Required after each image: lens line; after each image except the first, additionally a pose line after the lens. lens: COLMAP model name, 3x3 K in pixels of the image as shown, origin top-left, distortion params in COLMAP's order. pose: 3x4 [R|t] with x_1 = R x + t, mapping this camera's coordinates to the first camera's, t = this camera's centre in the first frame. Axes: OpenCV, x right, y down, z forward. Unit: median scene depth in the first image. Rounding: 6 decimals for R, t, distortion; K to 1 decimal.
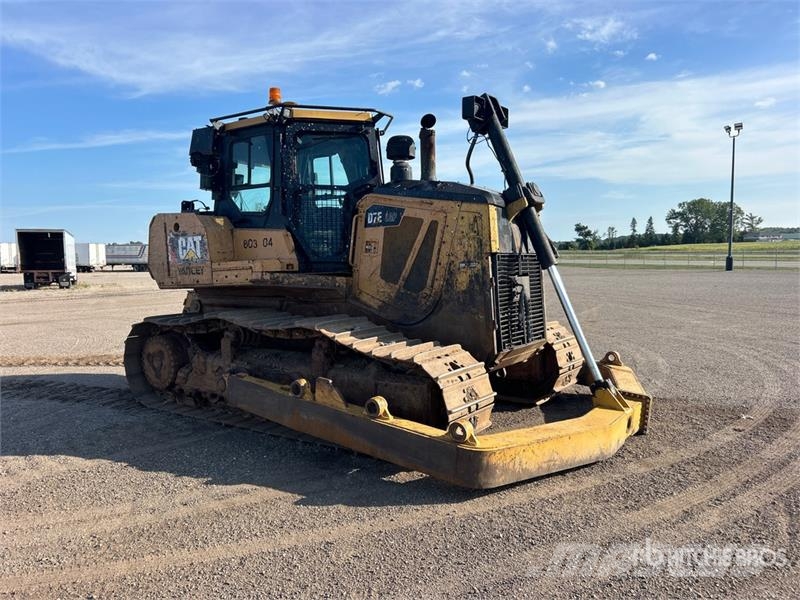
lens RADIAL K [[604.5, 0, 402.9], [0, 604.5, 300.3], [0, 0, 1]] dist [0.043235, -0.049465]
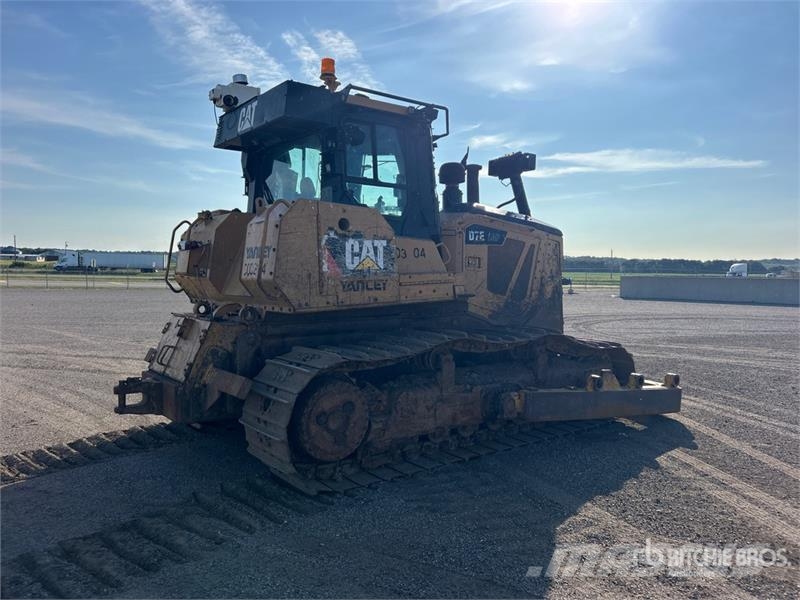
lens RADIAL K [[604.5, 0, 402.9], [0, 604.5, 300.3], [0, 0, 1]] dist [0.043235, -0.049465]
pose [[0.299580, -0.028214, 0.953654, -1.137785], [0.054506, 0.998436, 0.012417, -0.040635], [-0.952513, 0.048260, 0.300650, 0.803128]]
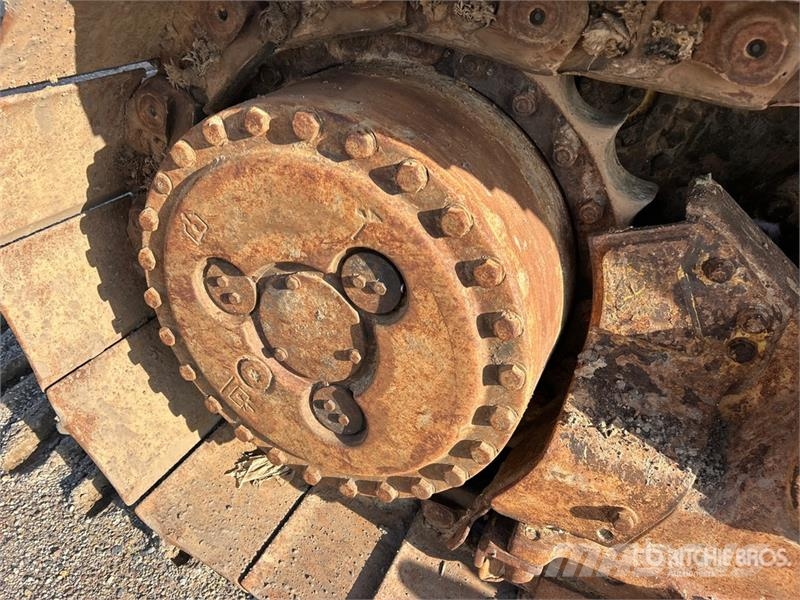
lens RADIAL K [[604.5, 0, 402.9], [0, 604.5, 300.3], [0, 0, 1]] dist [0.043235, -0.049465]
pose [[0.983742, -0.019854, 0.178487, -0.455326], [-0.069273, 0.875004, 0.479135, 0.041440], [-0.165689, -0.483709, 0.859402, 0.997768]]
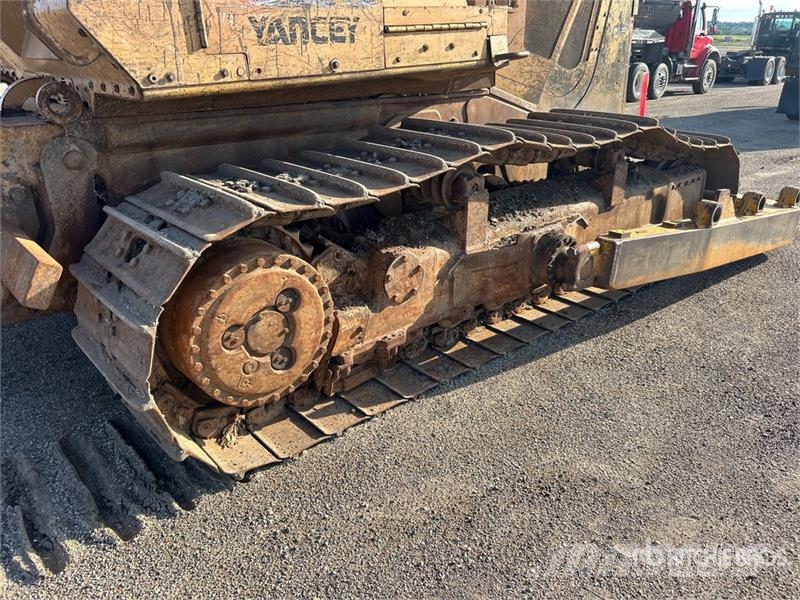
lens RADIAL K [[604.5, 0, 402.9], [0, 604.5, 300.3], [0, 0, 1]] dist [0.043235, -0.049465]
pose [[0.234769, -0.369812, 0.898956, -0.752501], [0.059985, 0.928553, 0.366322, -0.033659], [-0.970199, -0.032077, 0.240179, 0.947583]]
